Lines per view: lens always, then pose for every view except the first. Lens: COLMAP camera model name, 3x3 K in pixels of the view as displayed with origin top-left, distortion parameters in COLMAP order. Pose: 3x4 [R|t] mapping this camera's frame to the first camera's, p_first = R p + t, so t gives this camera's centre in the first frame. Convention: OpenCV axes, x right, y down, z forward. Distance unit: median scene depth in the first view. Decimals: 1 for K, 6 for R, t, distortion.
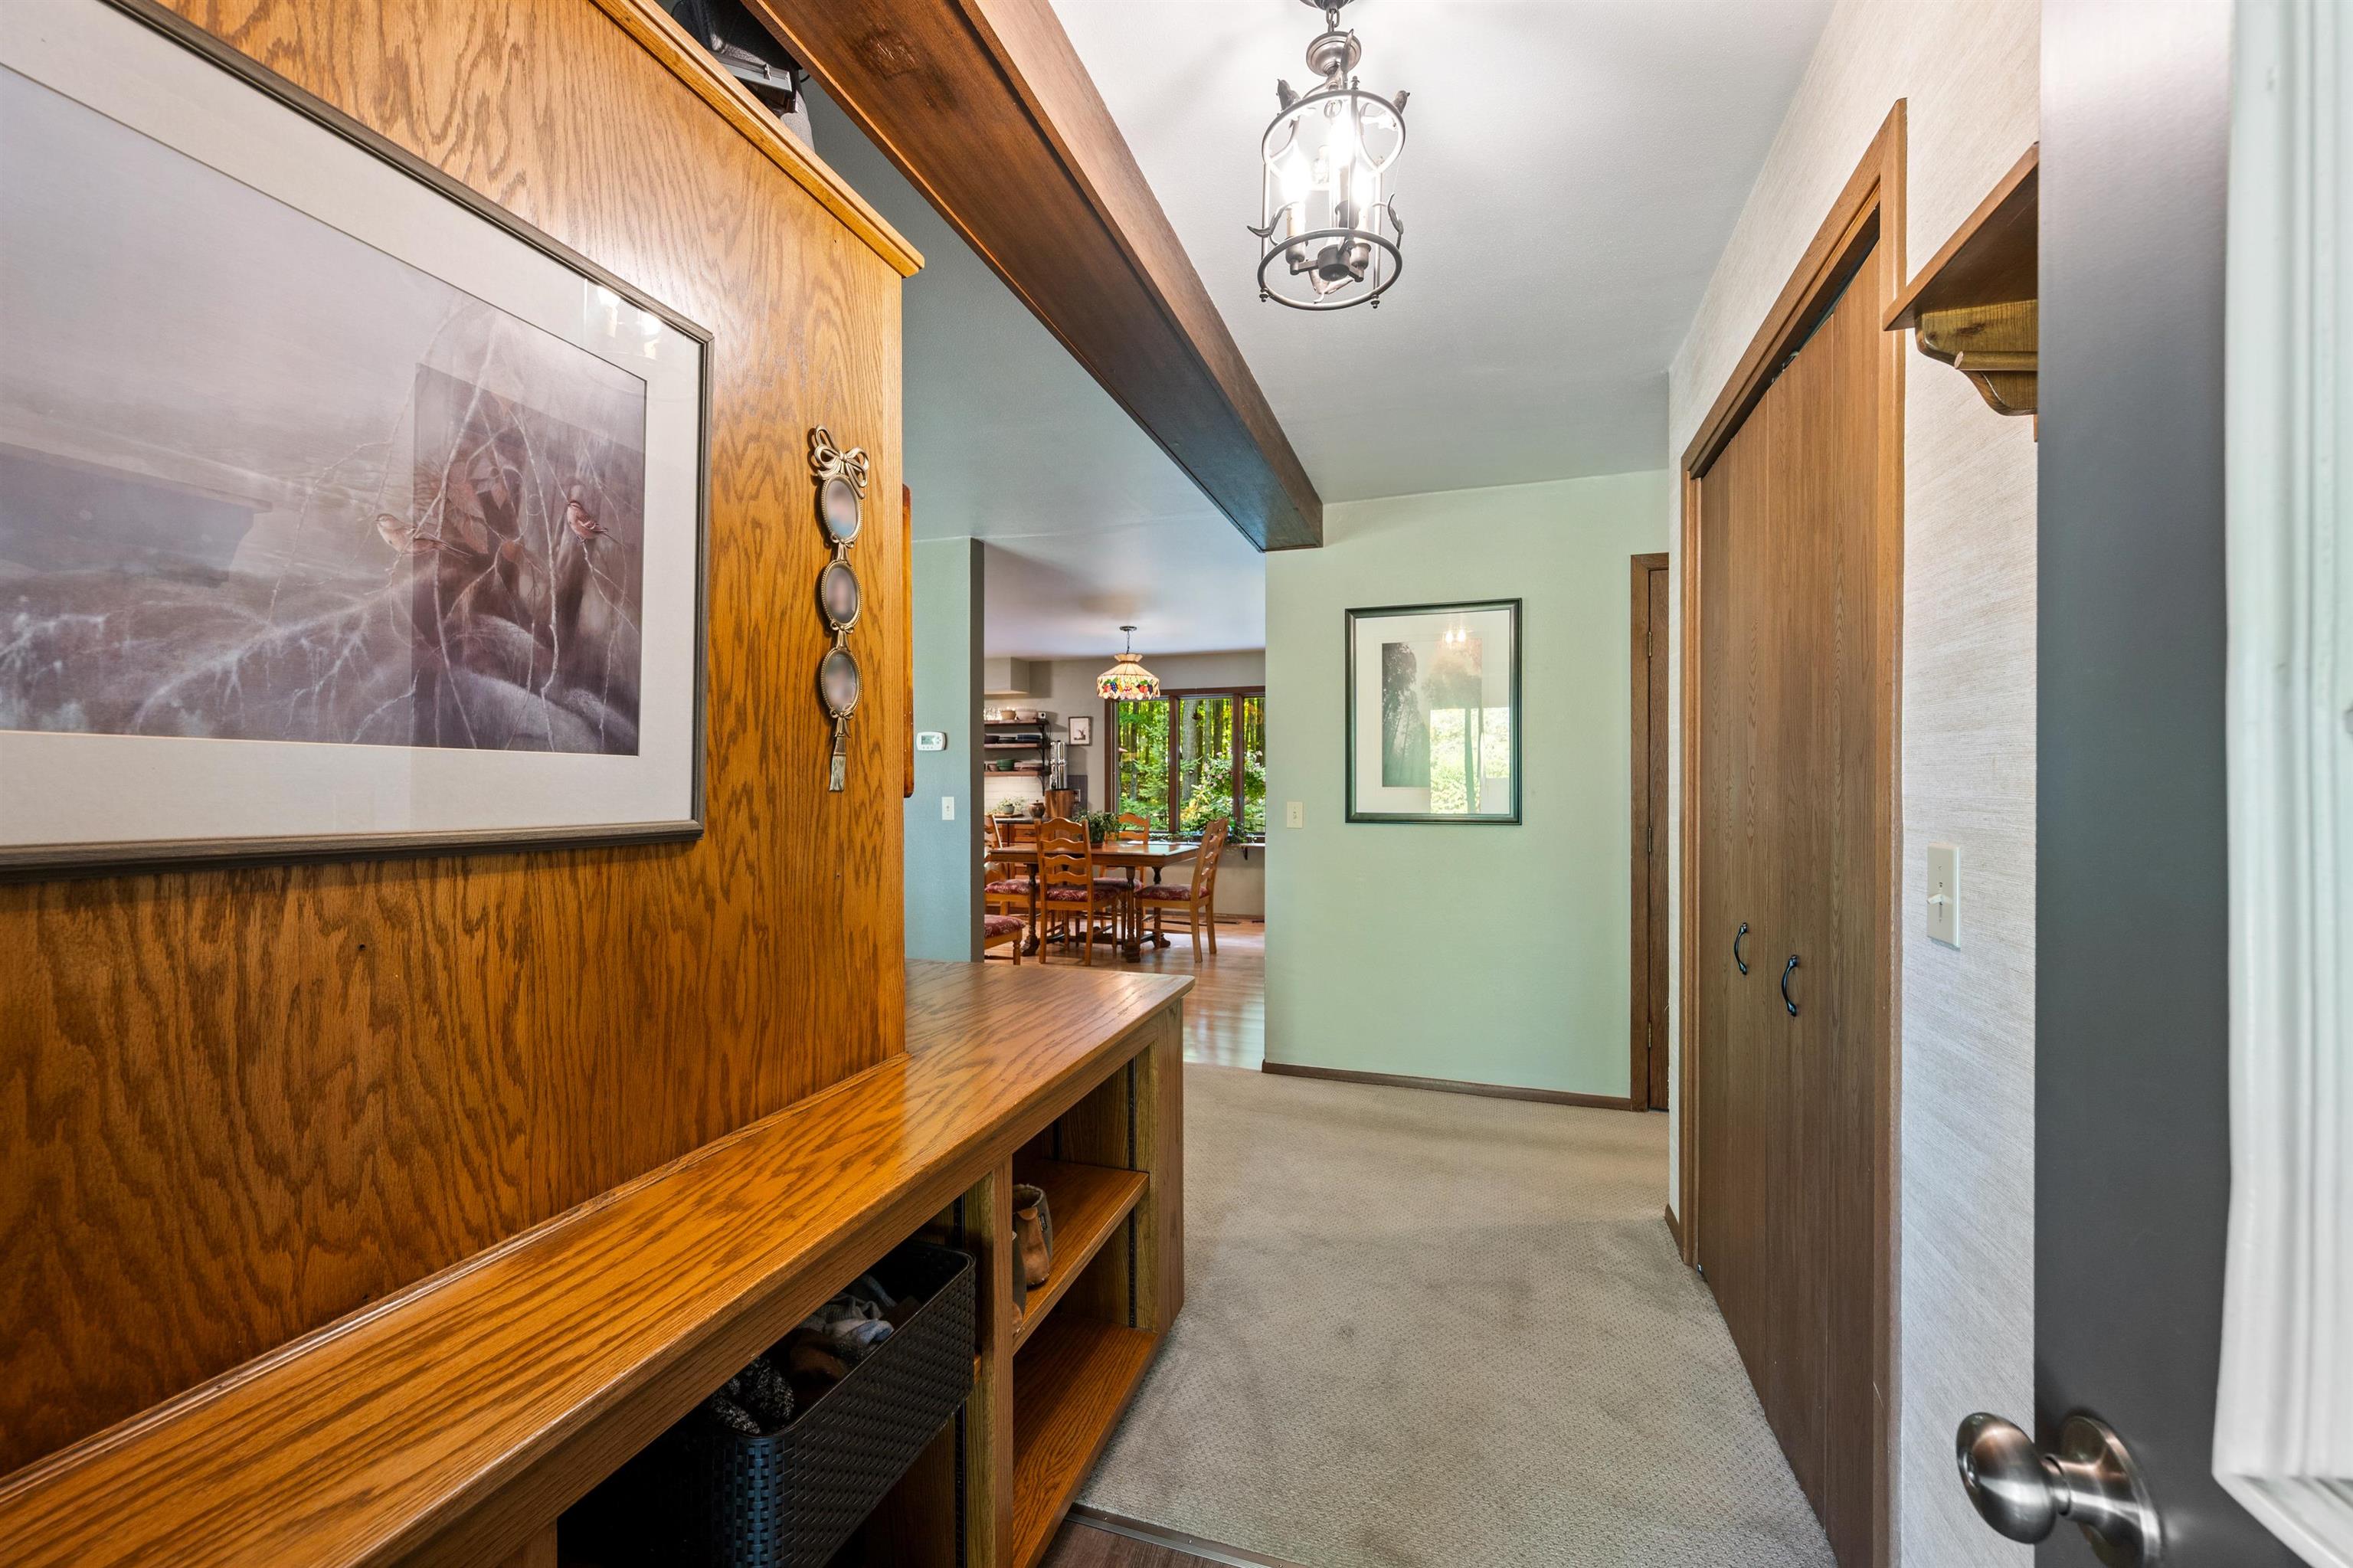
lens RADIAL K [[921.4, 0, 1176.5], [0, 921.4, 784.0], [0, 0, 1]] dist [-0.000307, -0.000070]
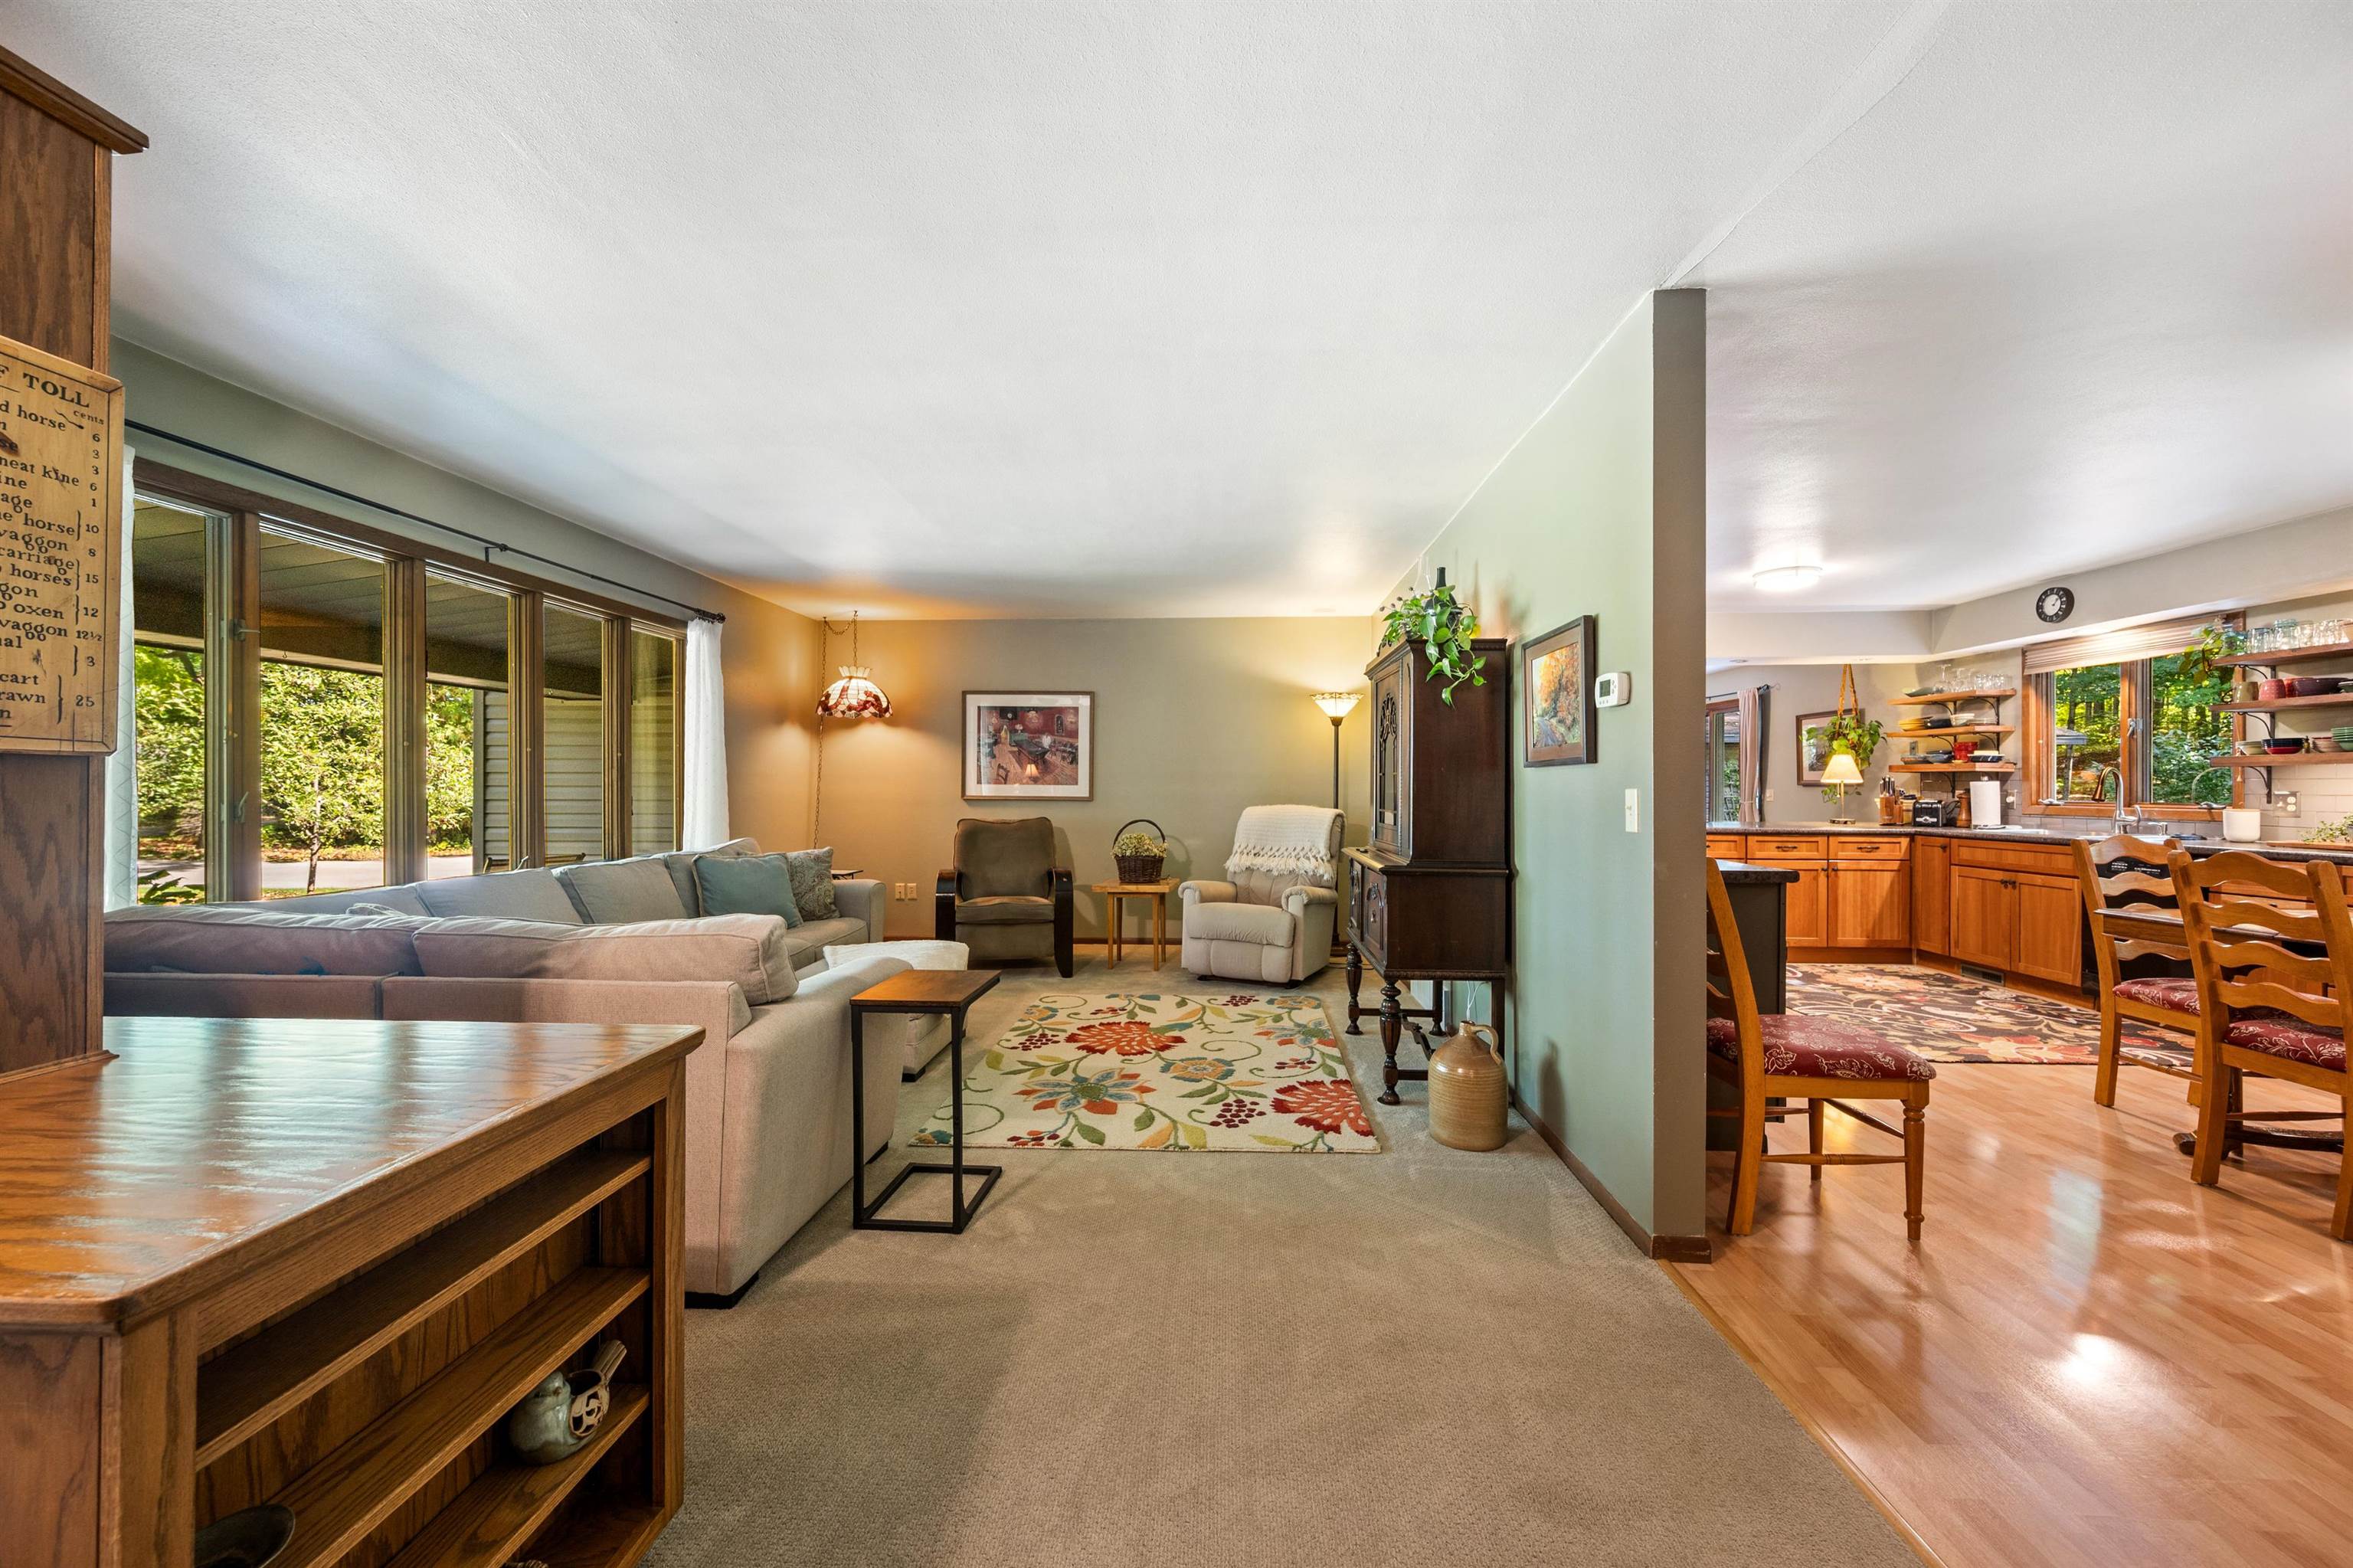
lens RADIAL K [[921.4, 0, 1176.5], [0, 921.4, 784.0], [0, 0, 1]] dist [-0.000307, -0.000070]
pose [[0.275808, 0.004727, -0.961201, 0.100963], [-0.006324, 0.999975, 0.003104, 0.004899], [0.961192, 0.005222, 0.275831, 0.293569]]
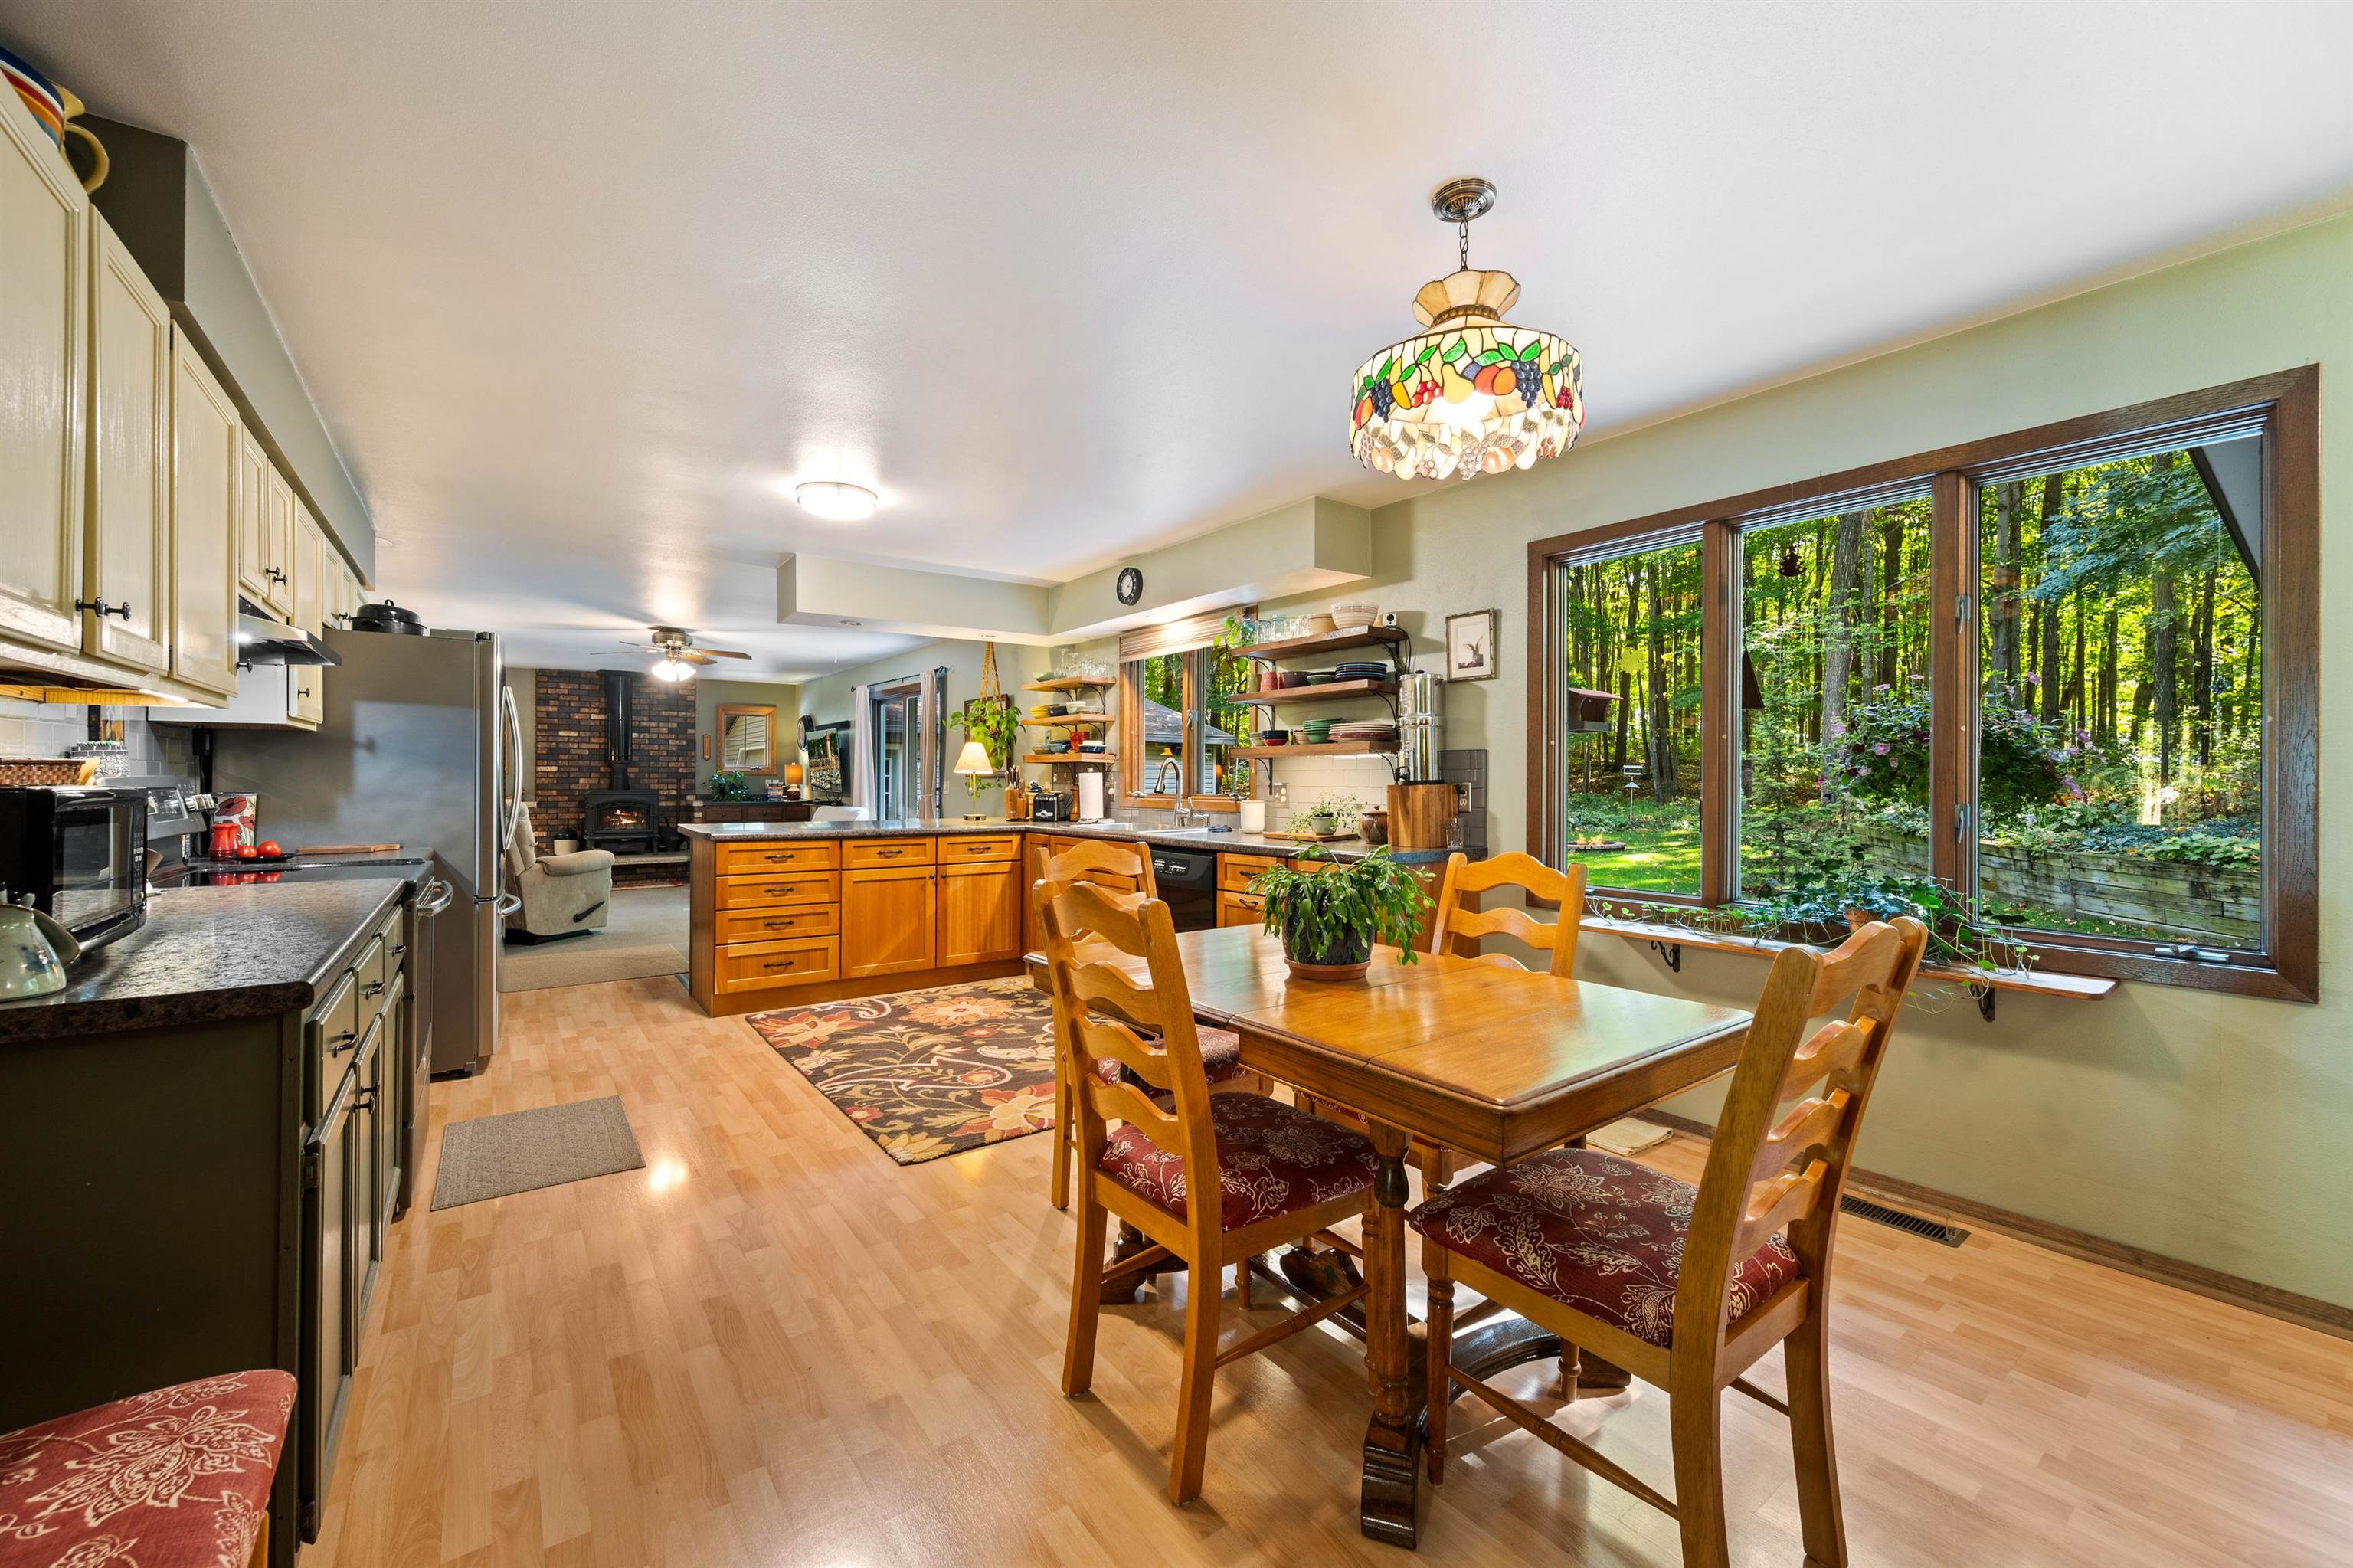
lens RADIAL K [[921.4, 0, 1176.5], [0, 921.4, 784.0], [0, 0, 1]] dist [-0.000307, -0.000070]
pose [[0.818363, 0.009986, -0.574615, 0.029660], [-0.007429, 0.999949, 0.006798, 0.004335], [0.574654, -0.001294, 0.818396, 0.572358]]
